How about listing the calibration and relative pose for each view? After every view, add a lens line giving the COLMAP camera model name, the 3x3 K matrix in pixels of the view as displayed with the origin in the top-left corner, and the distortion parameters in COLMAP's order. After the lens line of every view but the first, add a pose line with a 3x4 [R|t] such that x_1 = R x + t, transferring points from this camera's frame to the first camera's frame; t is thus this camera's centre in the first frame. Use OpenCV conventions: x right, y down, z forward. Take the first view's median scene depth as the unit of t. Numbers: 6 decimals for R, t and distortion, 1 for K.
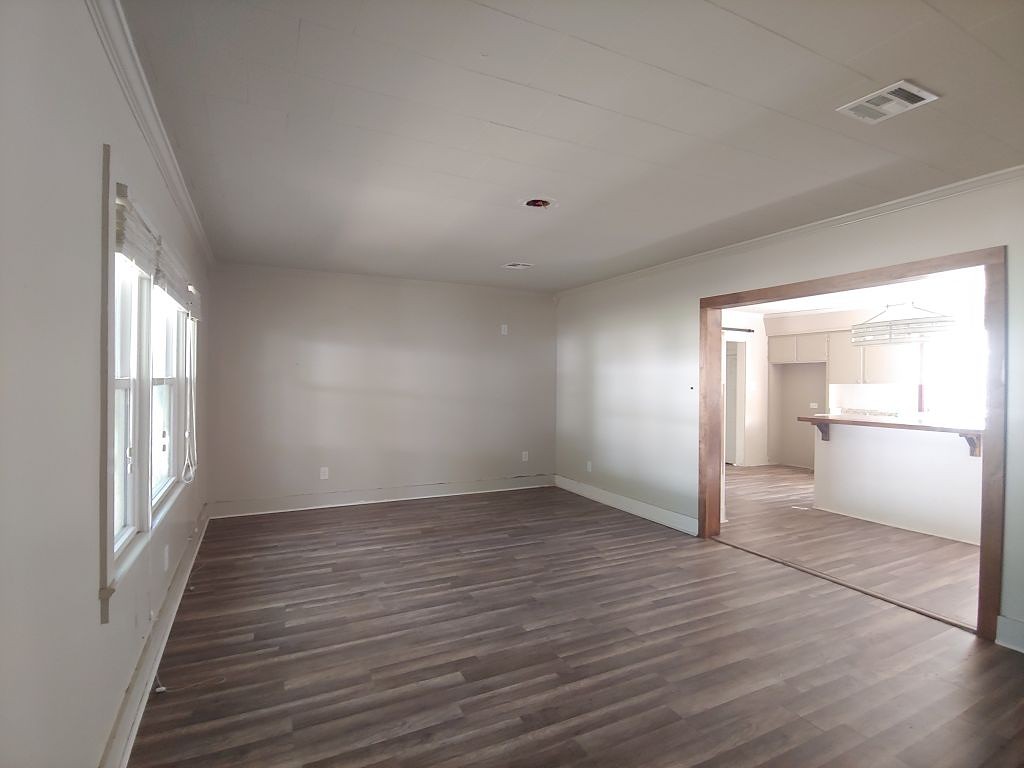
lens RADIAL K [[530.5, 0, 509.8], [0, 530.5, 383.4], [0, 0, 1]] dist [-0.025592, -0.004334]
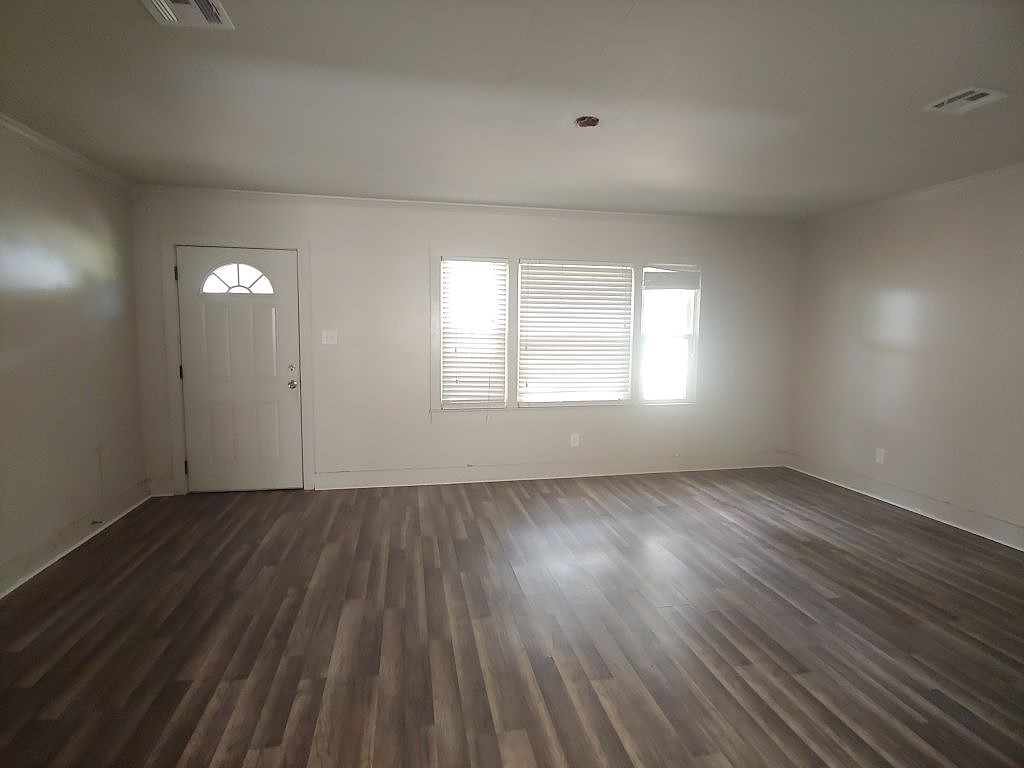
lens RADIAL K [[530.5, 0, 505.4], [0, 530.5, 384.2], [0, 0, 1]] dist [-0.025592, -0.004334]
pose [[-0.286506, 0.090643, -0.953781, 0.788553], [-0.016316, 0.994909, 0.099452, -0.008929], [0.957939, 0.044055, -0.283568, 0.970435]]
